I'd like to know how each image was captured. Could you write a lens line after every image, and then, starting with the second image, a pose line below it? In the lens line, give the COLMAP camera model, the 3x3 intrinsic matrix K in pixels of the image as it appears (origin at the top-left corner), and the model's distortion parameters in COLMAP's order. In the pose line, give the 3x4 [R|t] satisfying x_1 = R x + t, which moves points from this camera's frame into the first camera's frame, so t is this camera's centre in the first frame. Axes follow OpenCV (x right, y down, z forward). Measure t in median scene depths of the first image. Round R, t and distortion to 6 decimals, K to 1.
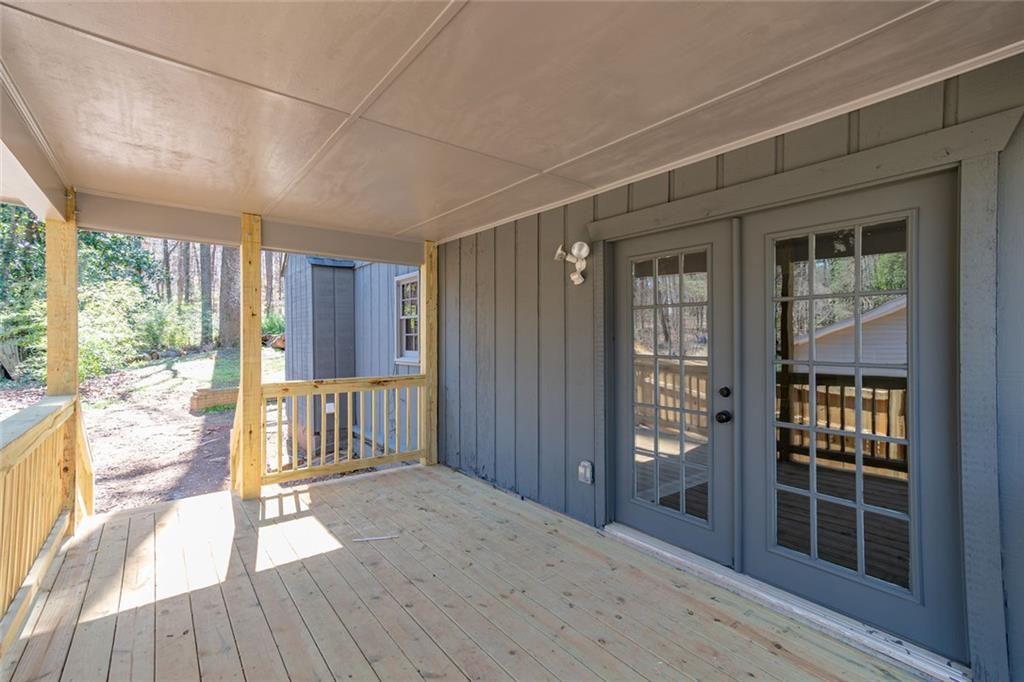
lens RADIAL K [[460.3, 0, 514.6], [0, 460.3, 335.5], [0, 0, 1]] dist [-0.007666, 0.018805]
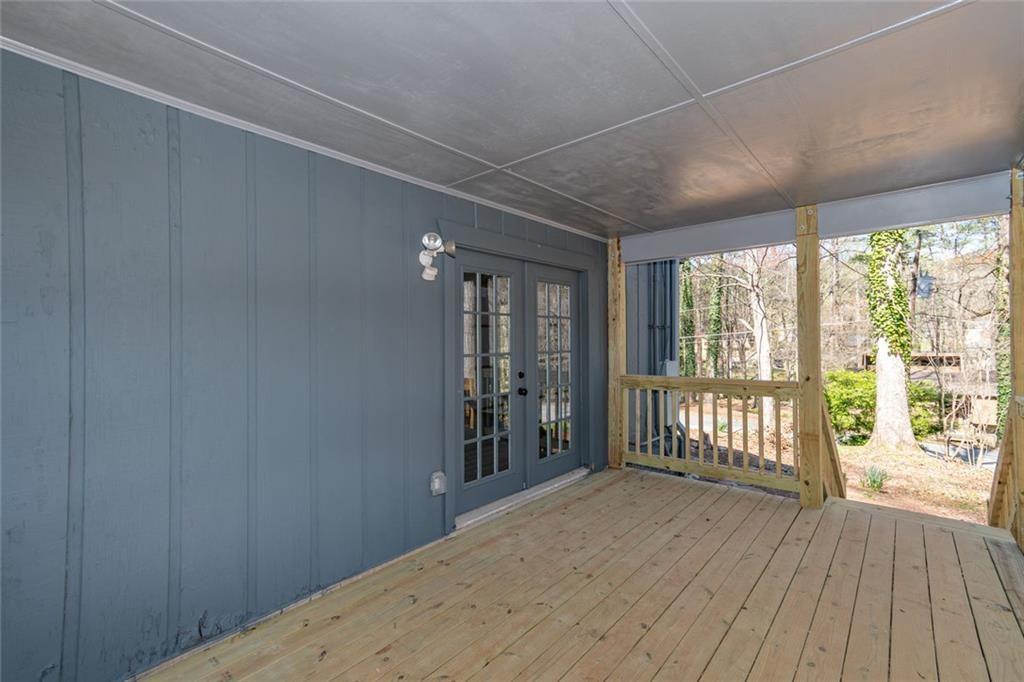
lens RADIAL K [[460.3, 0, 514.6], [0, 460.3, 335.5], [0, 0, 1]] dist [-0.007666, 0.018805]
pose [[-0.198738, 0.005548, 0.980037, -0.996172], [-0.001415, 0.999981, -0.005948, 0.001982], [-0.980052, -0.002569, -0.198726, 1.302135]]
